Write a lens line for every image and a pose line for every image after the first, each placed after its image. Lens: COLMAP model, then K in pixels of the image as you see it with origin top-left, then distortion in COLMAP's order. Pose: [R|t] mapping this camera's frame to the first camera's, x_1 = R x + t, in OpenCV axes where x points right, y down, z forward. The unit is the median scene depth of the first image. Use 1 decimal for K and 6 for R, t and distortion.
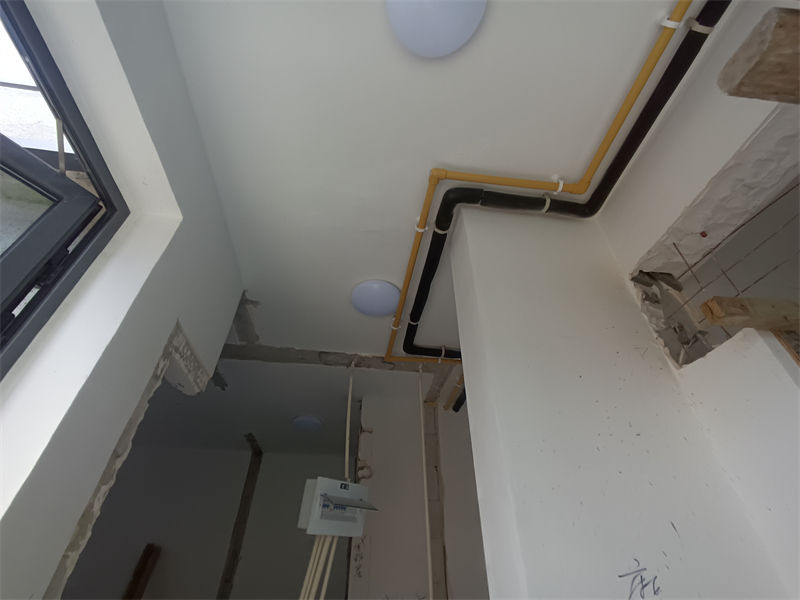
lens RADIAL K [[367.6, 0, 393.9], [0, 367.6, 302.7], [0, 0, 1]] dist [-0.004003, 0.001208]
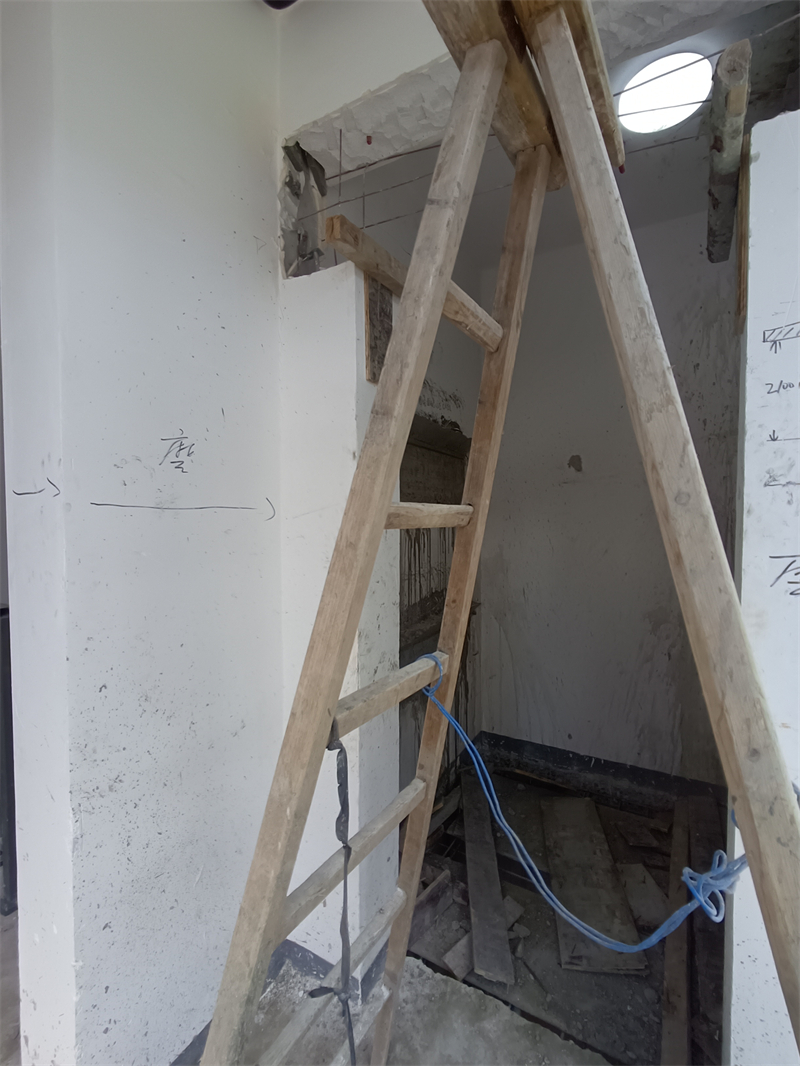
lens RADIAL K [[489.9, 0, 401.9], [0, 489.9, 536.3], [0, 0, 1]] dist [-0.004003, 0.001208]
pose [[0.594509, -0.044850, 0.802837, -0.086830], [-0.499903, 0.761419, 0.412720, 0.012505], [-0.629806, -0.646707, 0.430250, -0.161454]]
